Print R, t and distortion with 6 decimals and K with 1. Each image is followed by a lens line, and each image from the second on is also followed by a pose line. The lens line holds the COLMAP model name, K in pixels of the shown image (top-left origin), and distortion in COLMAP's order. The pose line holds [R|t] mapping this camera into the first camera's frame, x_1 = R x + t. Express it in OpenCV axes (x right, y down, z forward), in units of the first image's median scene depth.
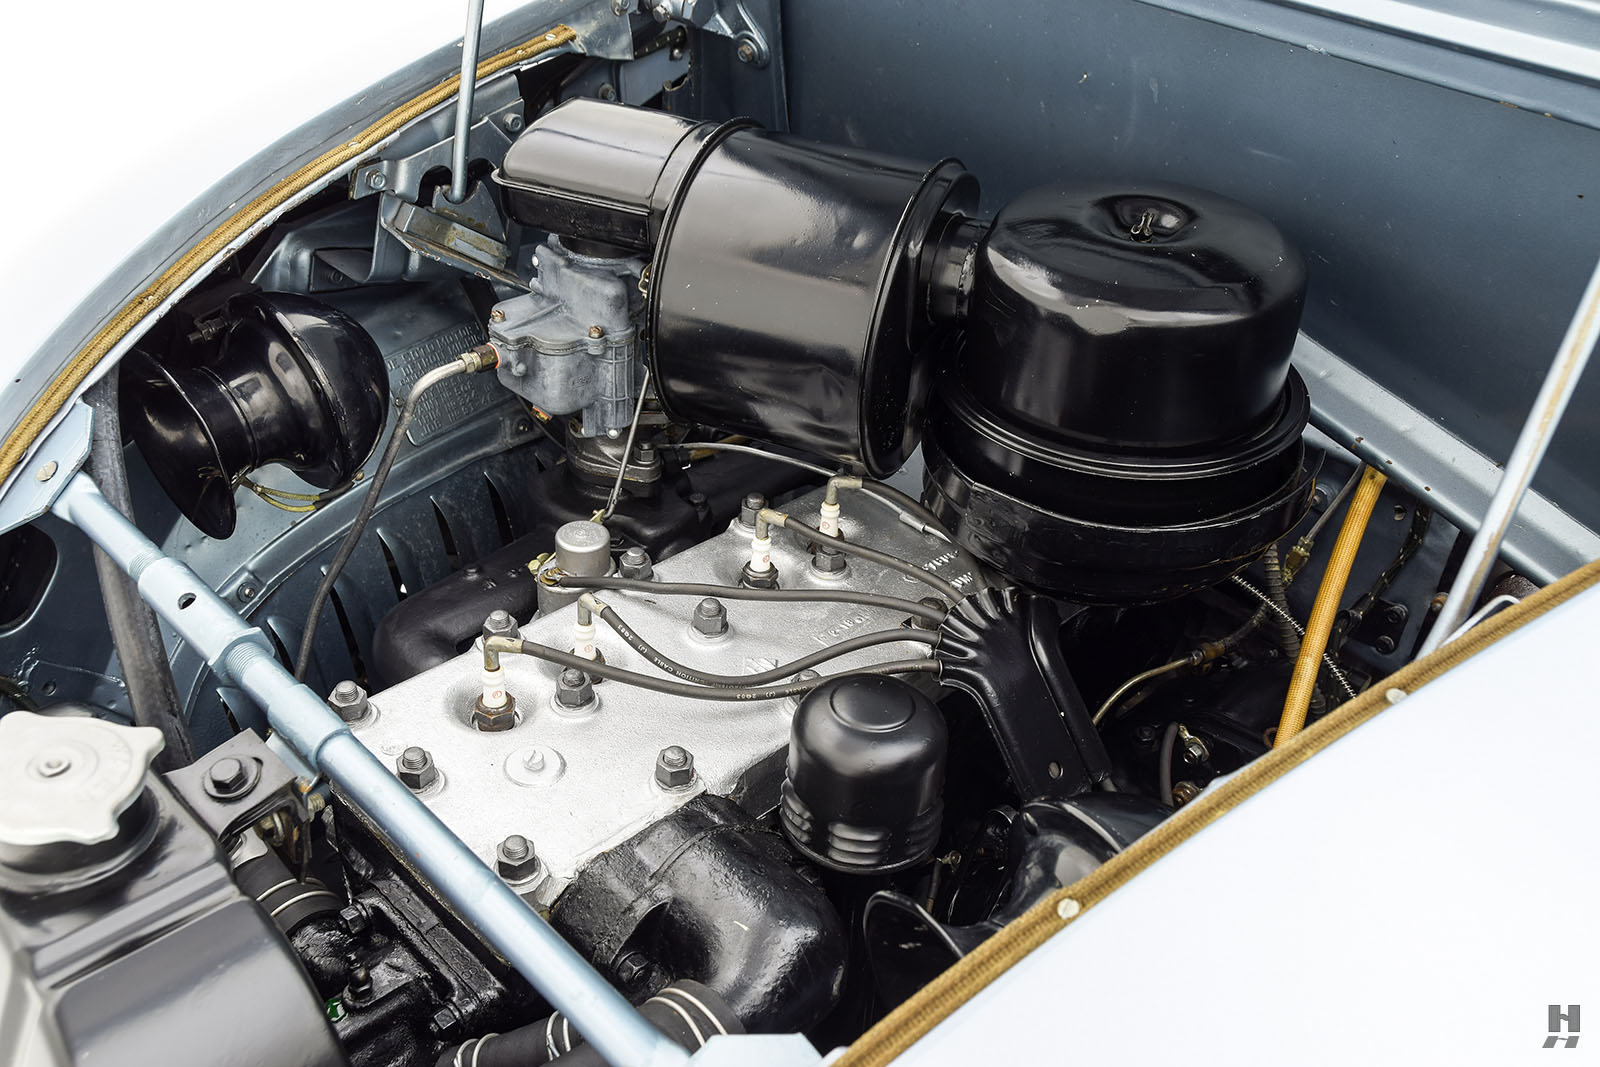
lens RADIAL K [[1473.0, 0, 800.0], [0, 1473.0, 533.5], [0, 0, 1]] dist [-0.008692, 0.004803]
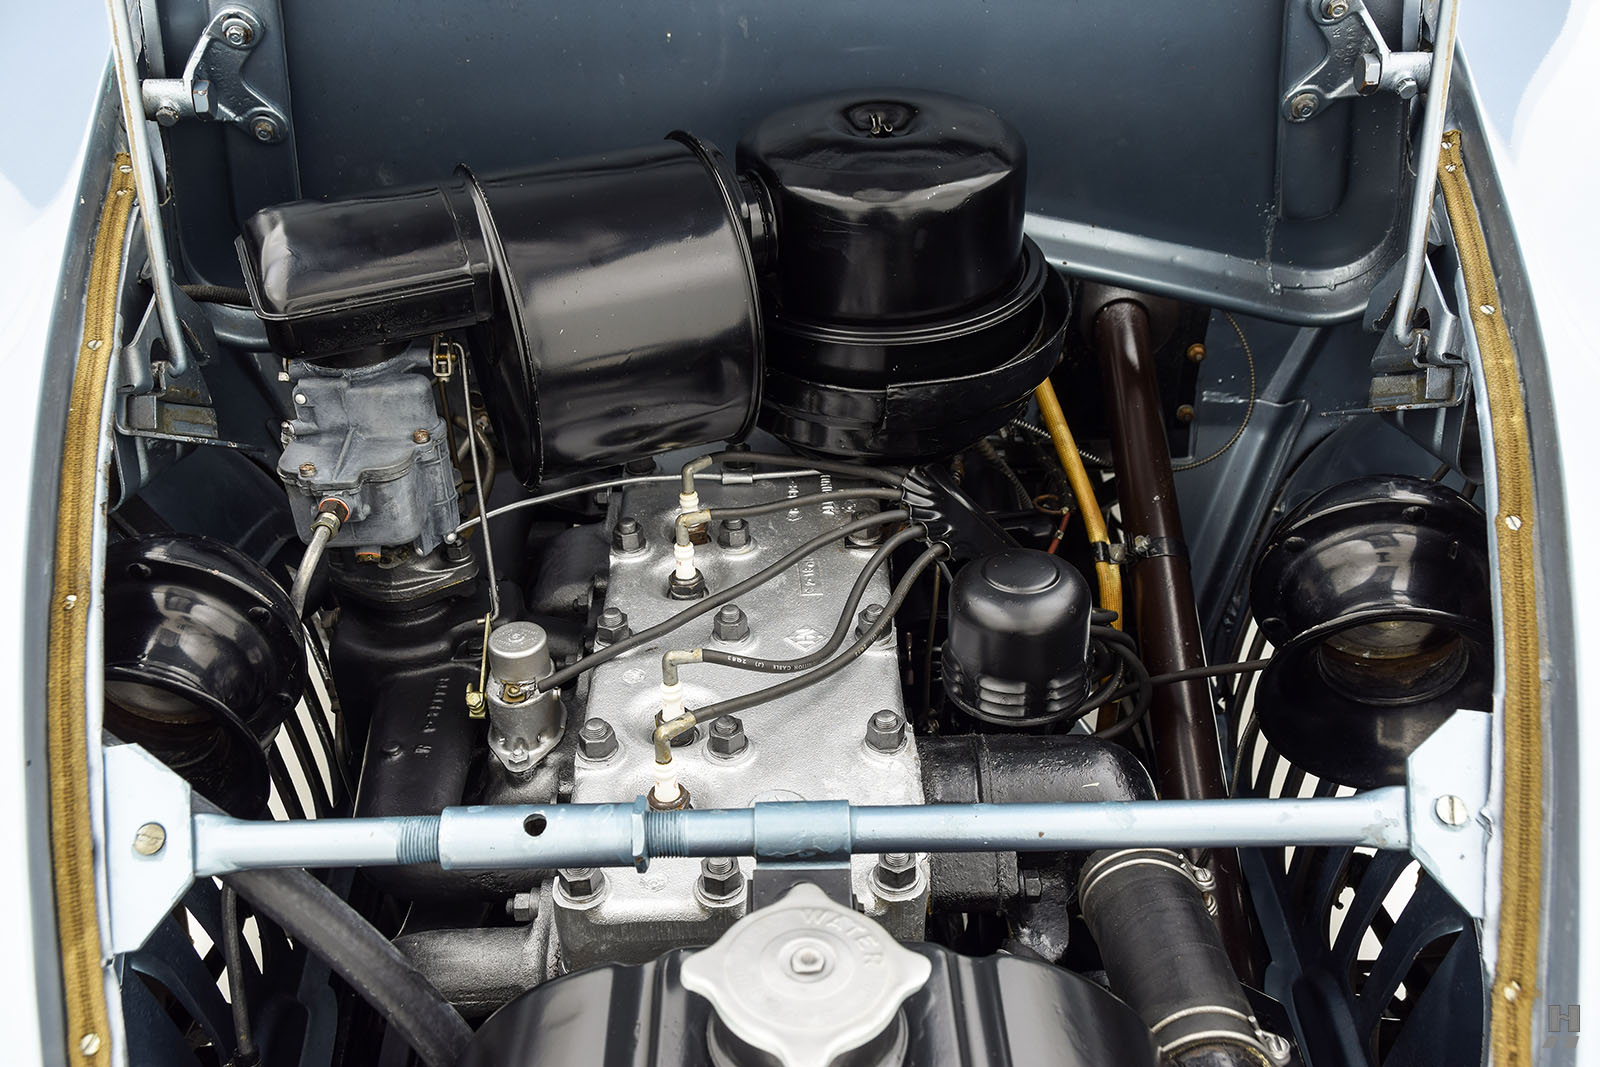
lens RADIAL K [[1473.0, 0, 800.0], [0, 1473.0, 533.5], [0, 0, 1]] dist [-0.008692, 0.004803]
pose [[0.692140, -0.453516, 0.561485, -0.514011], [0.453922, 0.878342, 0.149897, -0.114738], [-0.561157, 0.151121, 0.813797, 0.142163]]
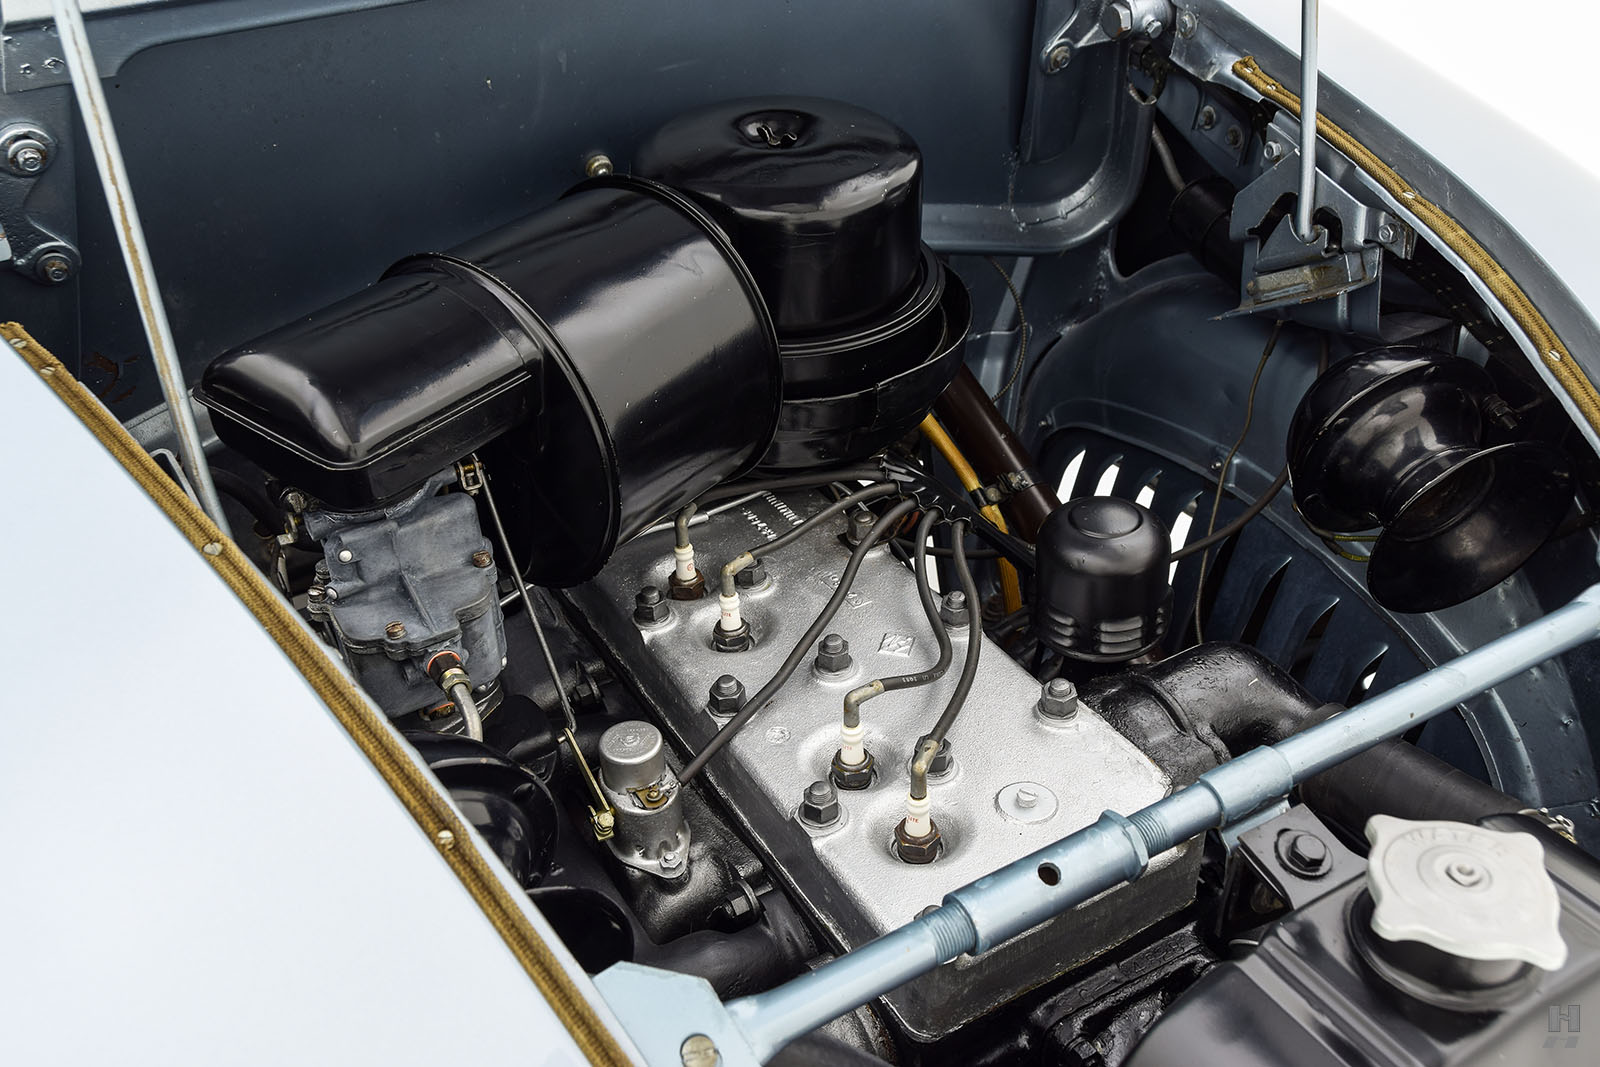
lens RADIAL K [[1457.9, 0, 800.0], [0, 1457.9, 533.5], [0, 0, 1]] dist [-0.015065, 0.009288]
pose [[0.253974, -0.596238, 0.761575, -0.695239], [0.574961, 0.726236, 0.376830, -0.348490], [-0.777764, 0.342170, 0.527259, 0.440427]]
